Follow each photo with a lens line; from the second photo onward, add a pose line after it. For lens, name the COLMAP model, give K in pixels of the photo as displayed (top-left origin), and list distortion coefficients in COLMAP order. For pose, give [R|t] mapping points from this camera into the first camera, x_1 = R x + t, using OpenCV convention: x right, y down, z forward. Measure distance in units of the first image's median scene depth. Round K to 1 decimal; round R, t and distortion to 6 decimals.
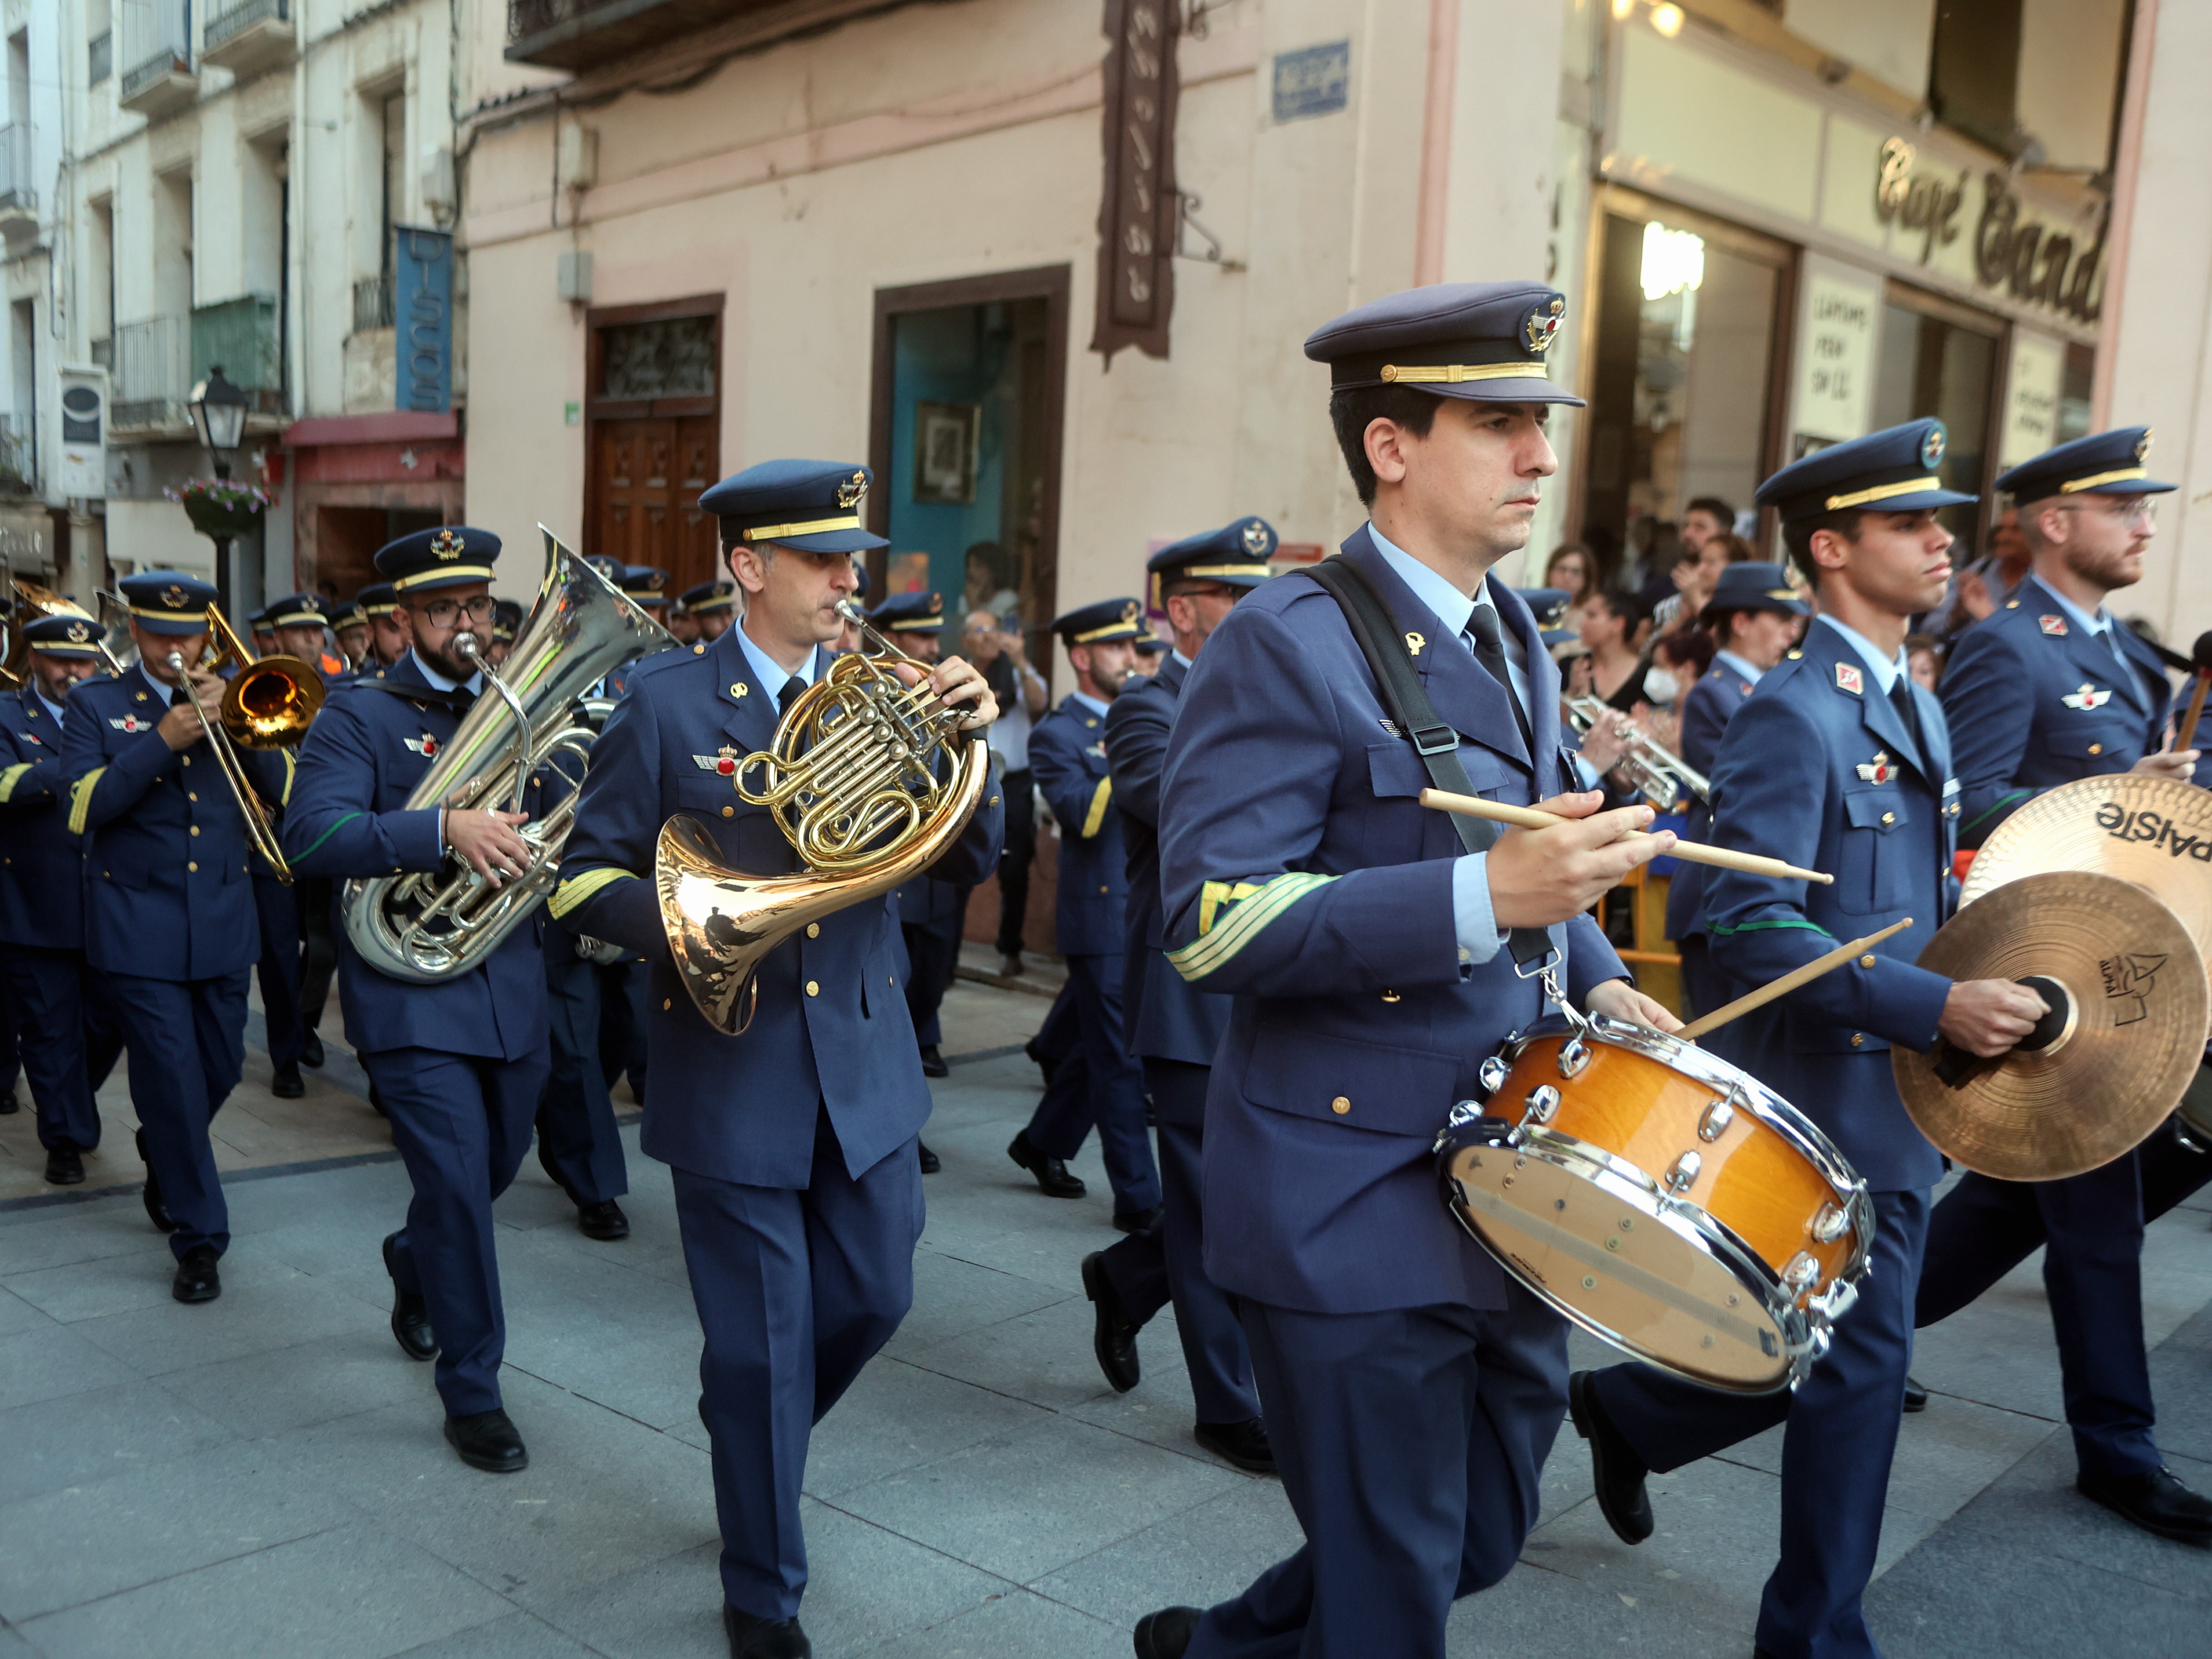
lens RADIAL K [[2084.0, 0, 1106.0], [0, 2084.0, 829.5], [0, 0, 1]] dist [-0.099110, 0.133586]
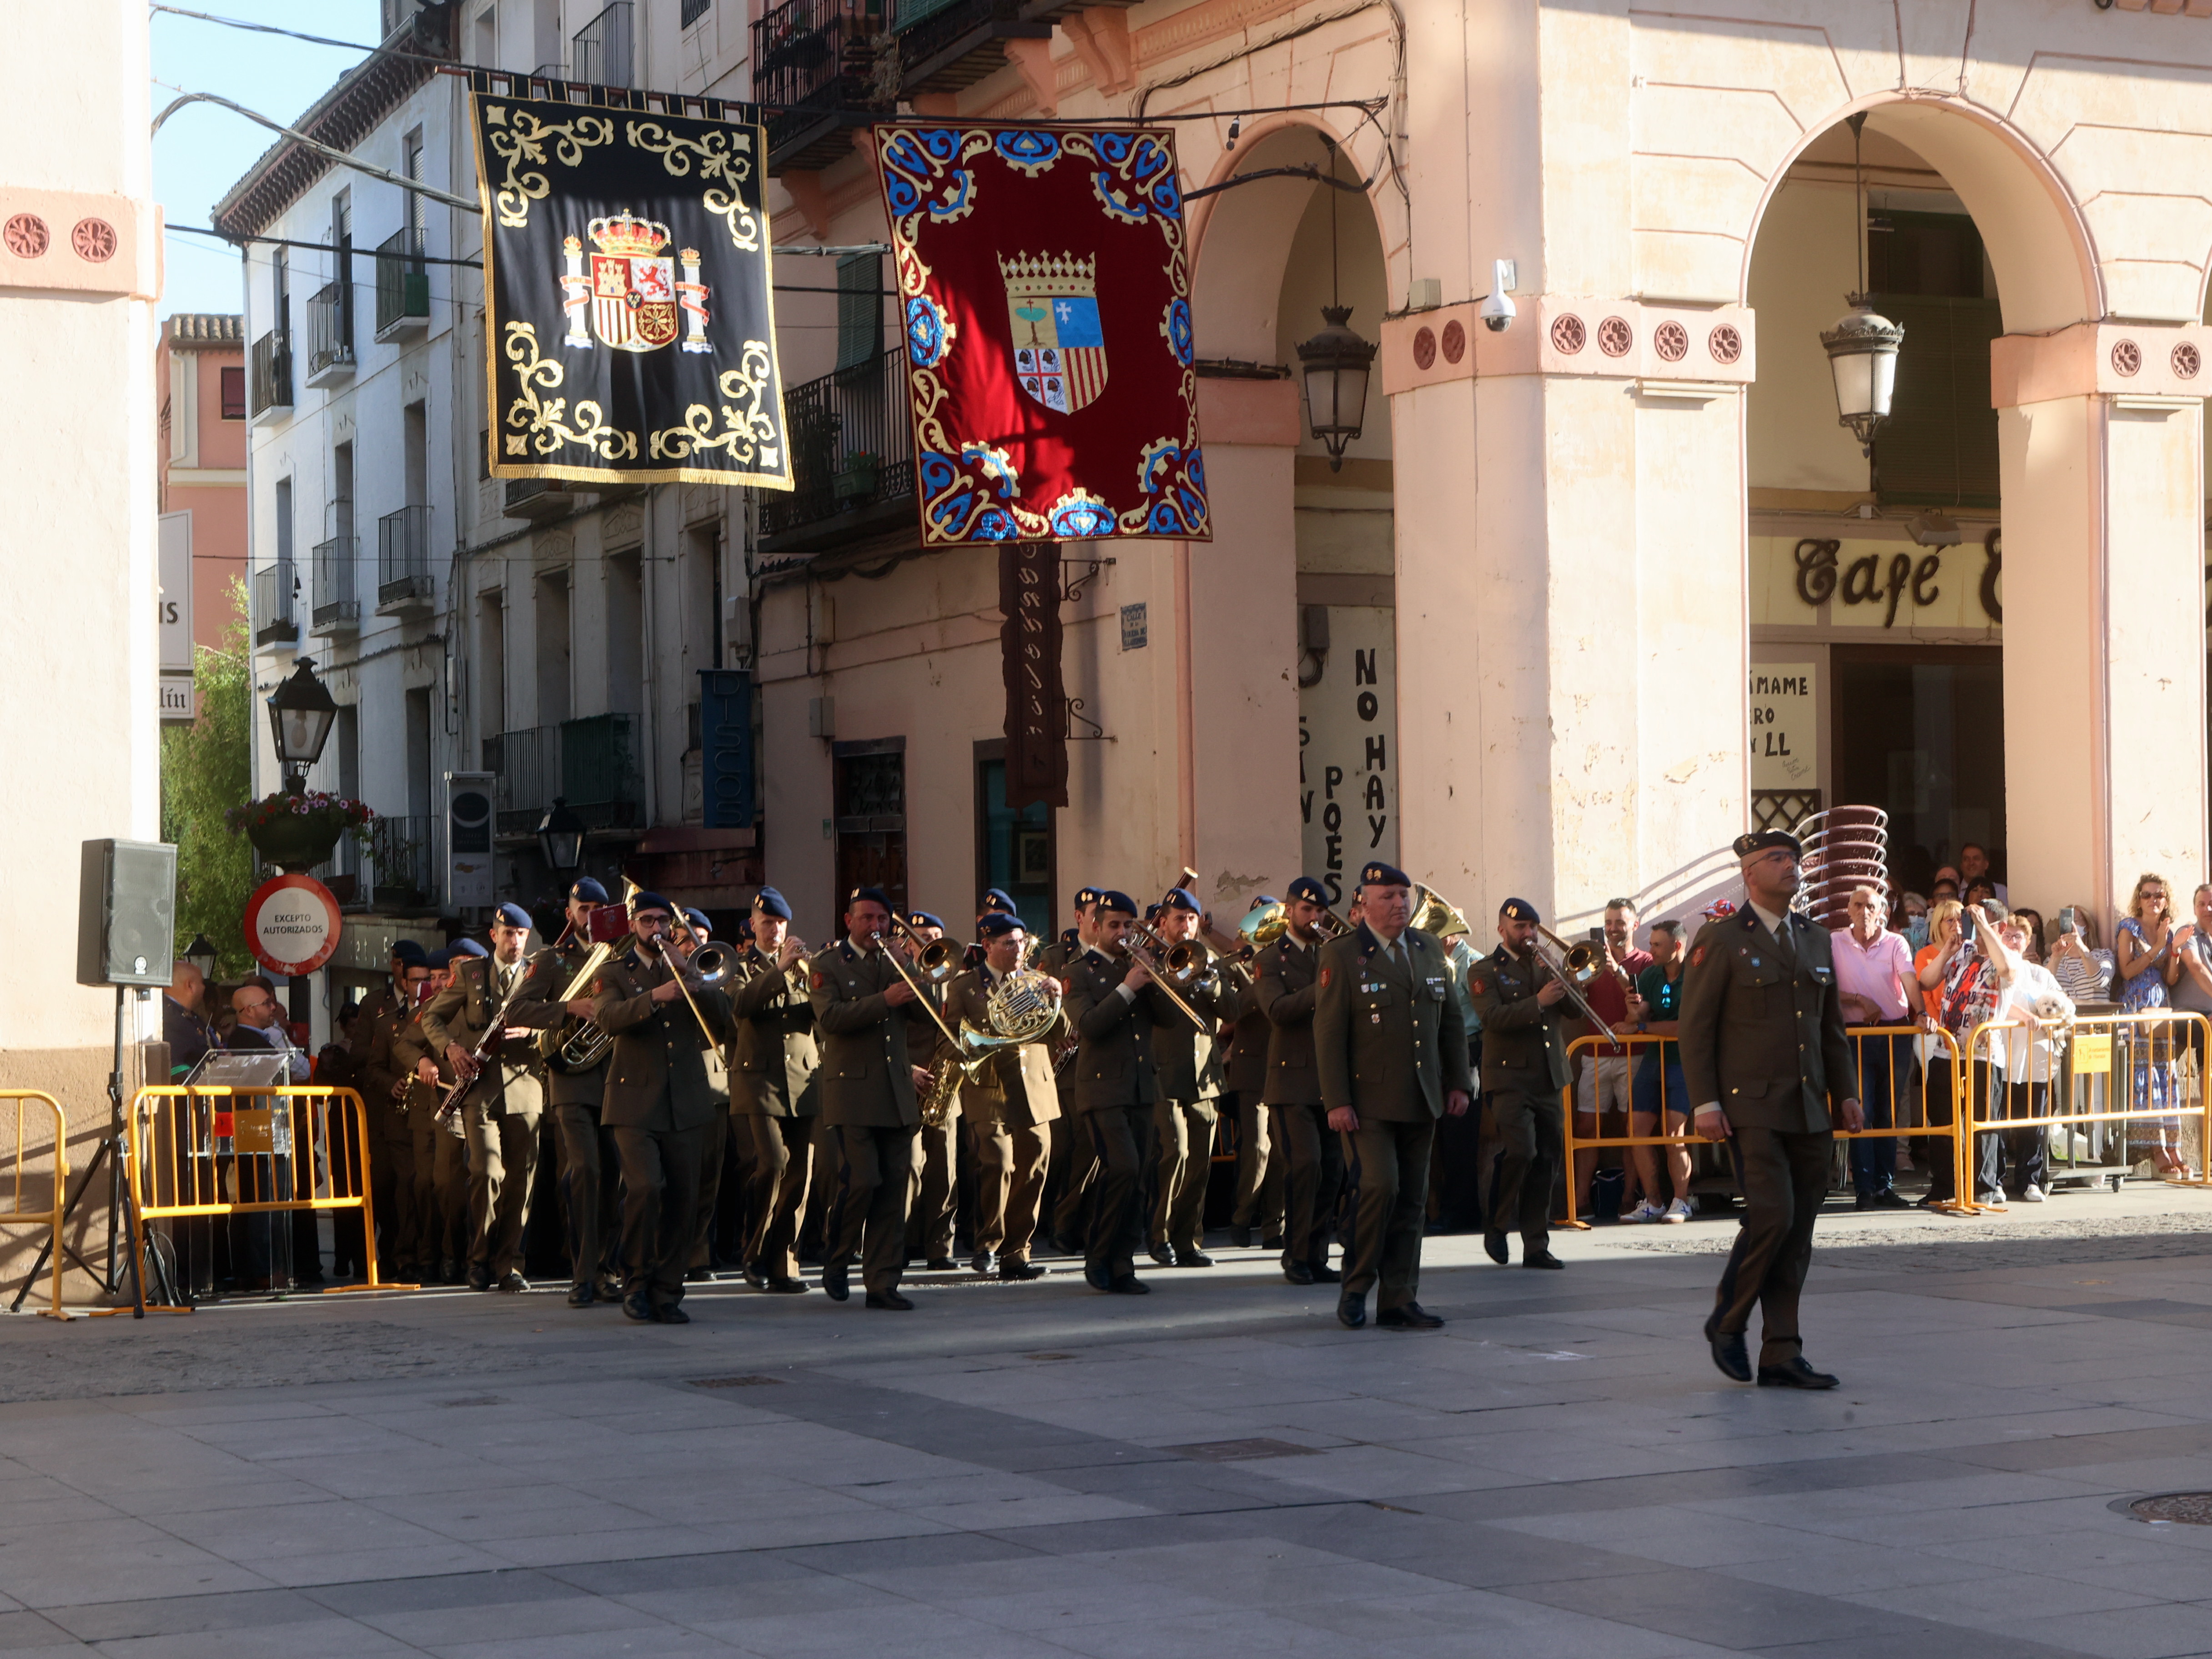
lens RADIAL K [[4346.5, 0, 1106.0], [0, 4346.5, 829.5], [0, 0, 1]] dist [0.040361, 0.121437]
pose [[0.943887, -0.064323, -0.323943, 0.498584], [0.015679, 0.988472, -0.150588, 0.126732], [0.329895, 0.137059, 0.934015, -0.910841]]
